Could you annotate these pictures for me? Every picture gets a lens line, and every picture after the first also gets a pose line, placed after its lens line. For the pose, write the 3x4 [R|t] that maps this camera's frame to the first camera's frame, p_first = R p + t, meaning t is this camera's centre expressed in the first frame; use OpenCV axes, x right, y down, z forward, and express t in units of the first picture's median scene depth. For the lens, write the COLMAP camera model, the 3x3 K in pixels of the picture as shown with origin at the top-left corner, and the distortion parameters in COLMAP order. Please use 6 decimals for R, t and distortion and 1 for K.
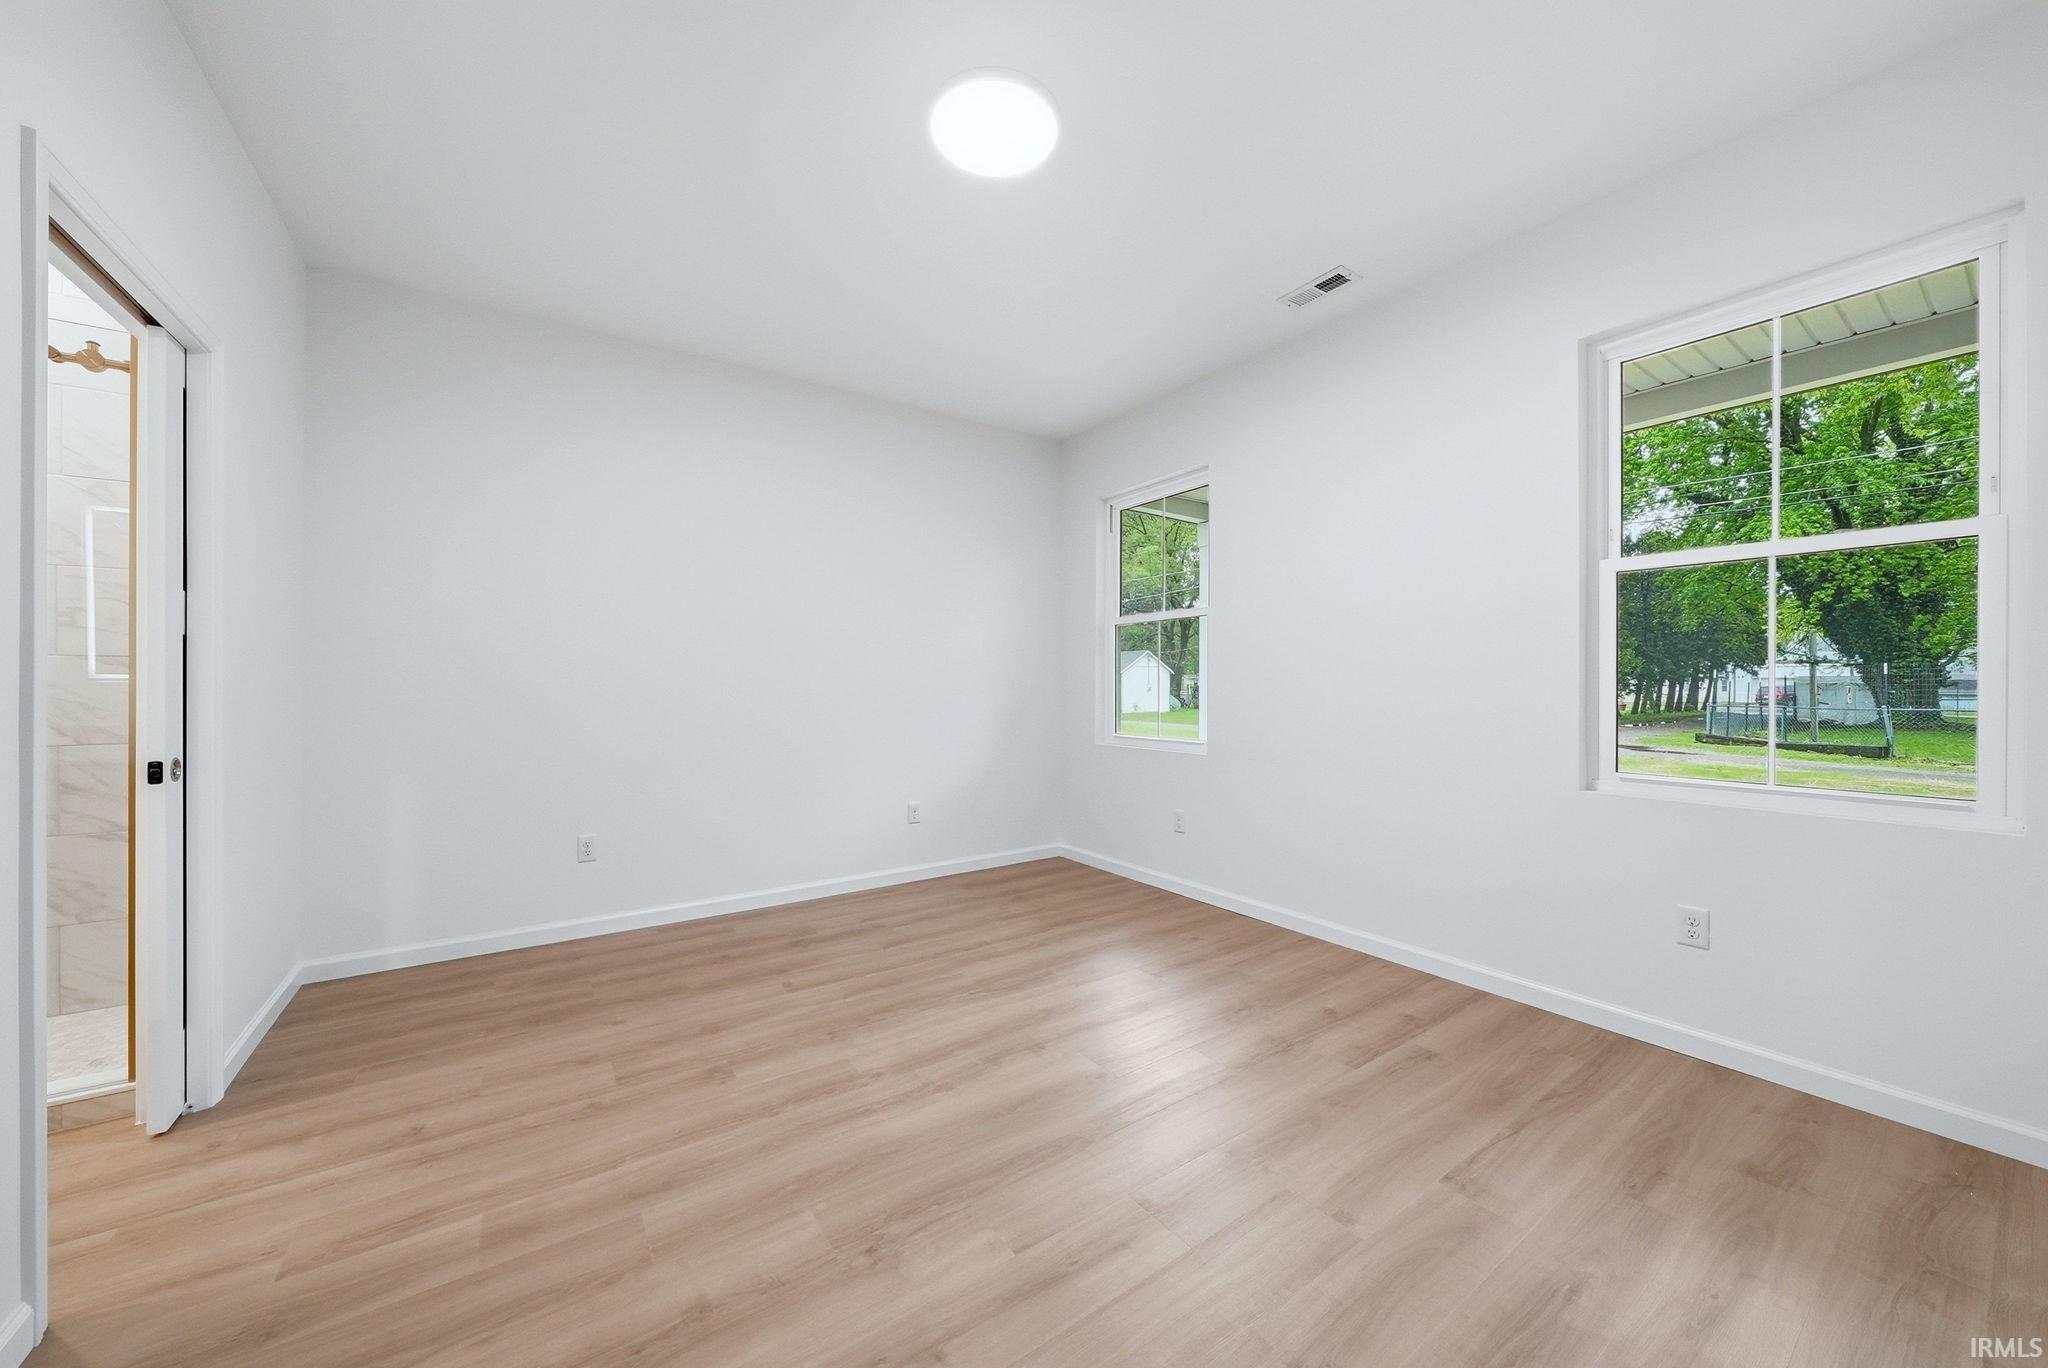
lens RADIAL K [[724.3, 0, 1020.7], [0, 724.3, 690.5], [0, 0, 1]] dist [-0.003065, 0.000114]
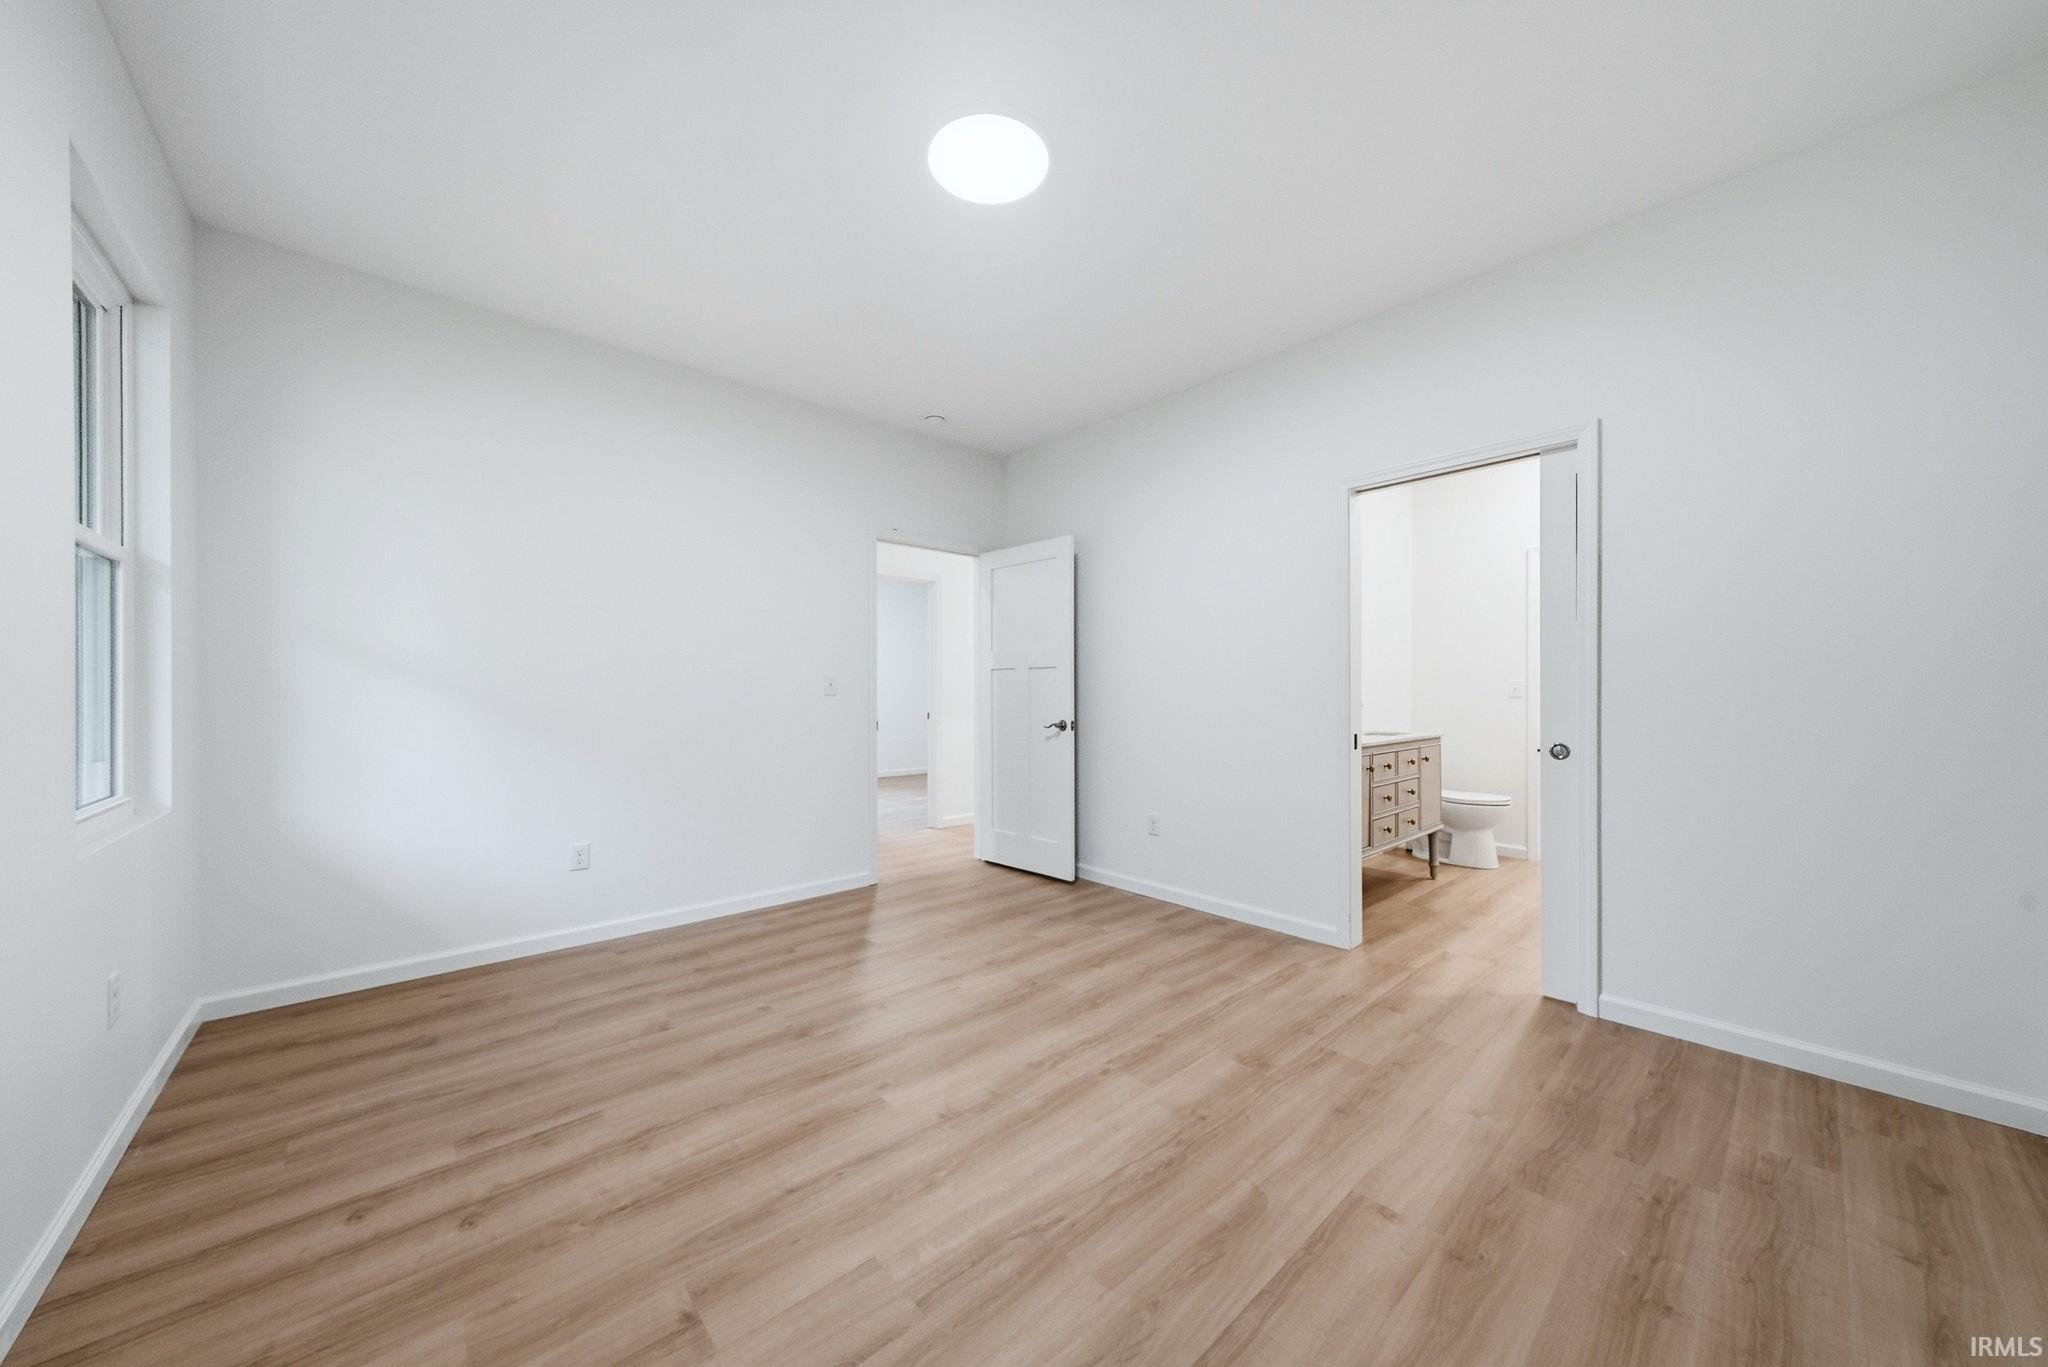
lens RADIAL K [[724.3, 0, 1031.1], [0, 724.3, 689.9], [0, 0, 1]] dist [-0.003065, 0.000114]
pose [[-0.990372, -0.000278, -0.138431, 0.046644], [-0.001085, 0.999983, 0.005761, -0.015532], [0.138427, 0.005855, -0.990355, 1.939087]]
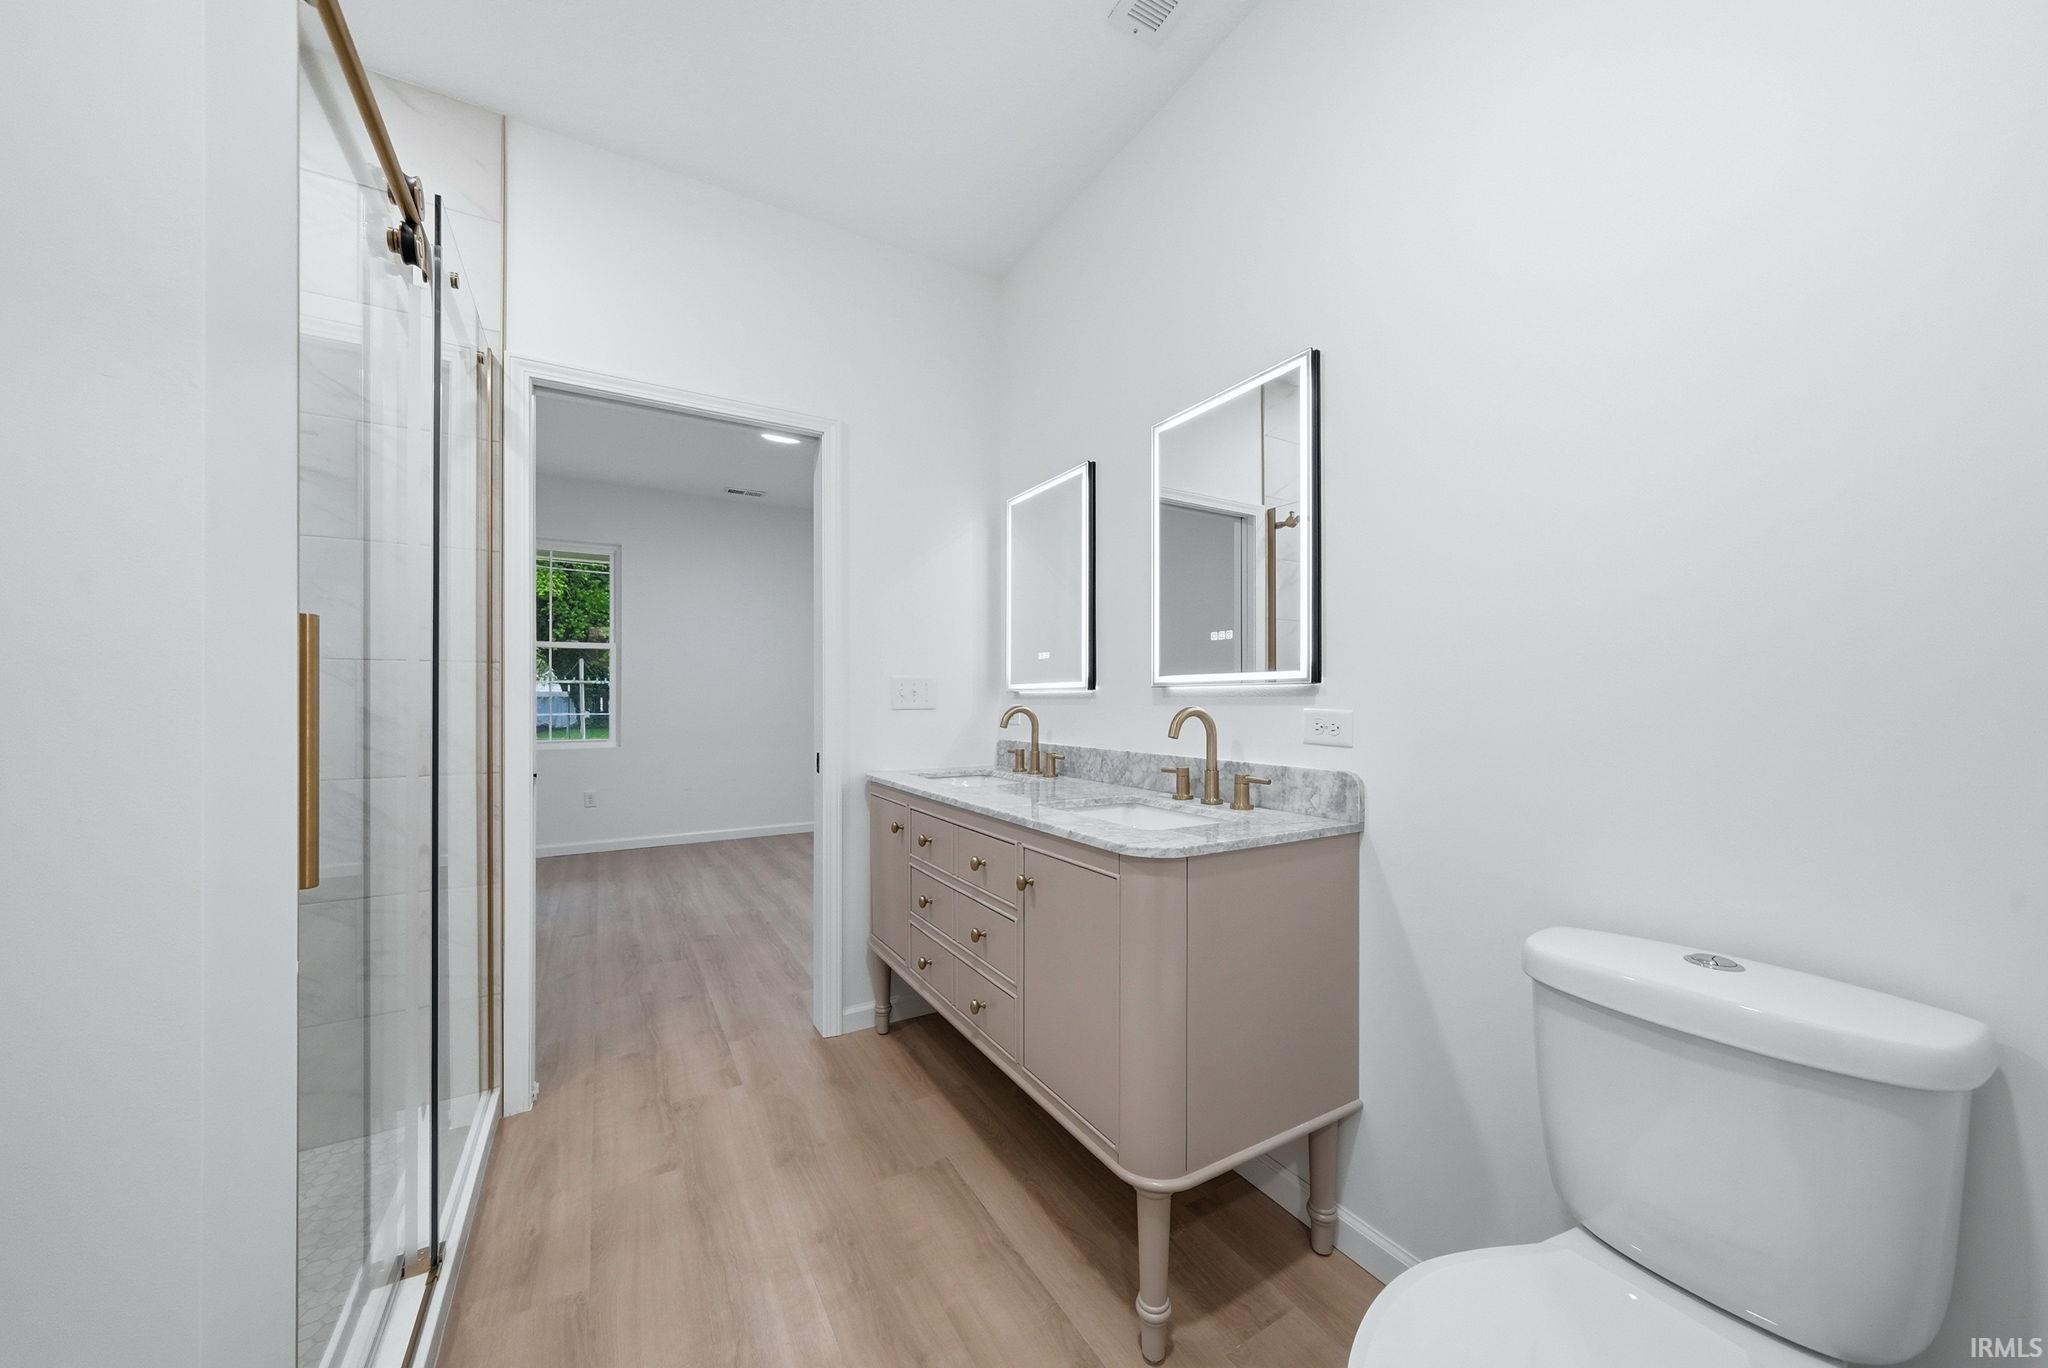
lens RADIAL K [[724.3, 0, 1020.5], [0, 724.3, 694.3], [0, 0, 1]] dist [-0.003065, 0.000114]
pose [[0.082972, 0.004049, 0.996544, -1.921851], [0.008401, 0.999953, -0.004762, -0.001453], [-0.996516, 0.008767, 0.082934, 0.155536]]
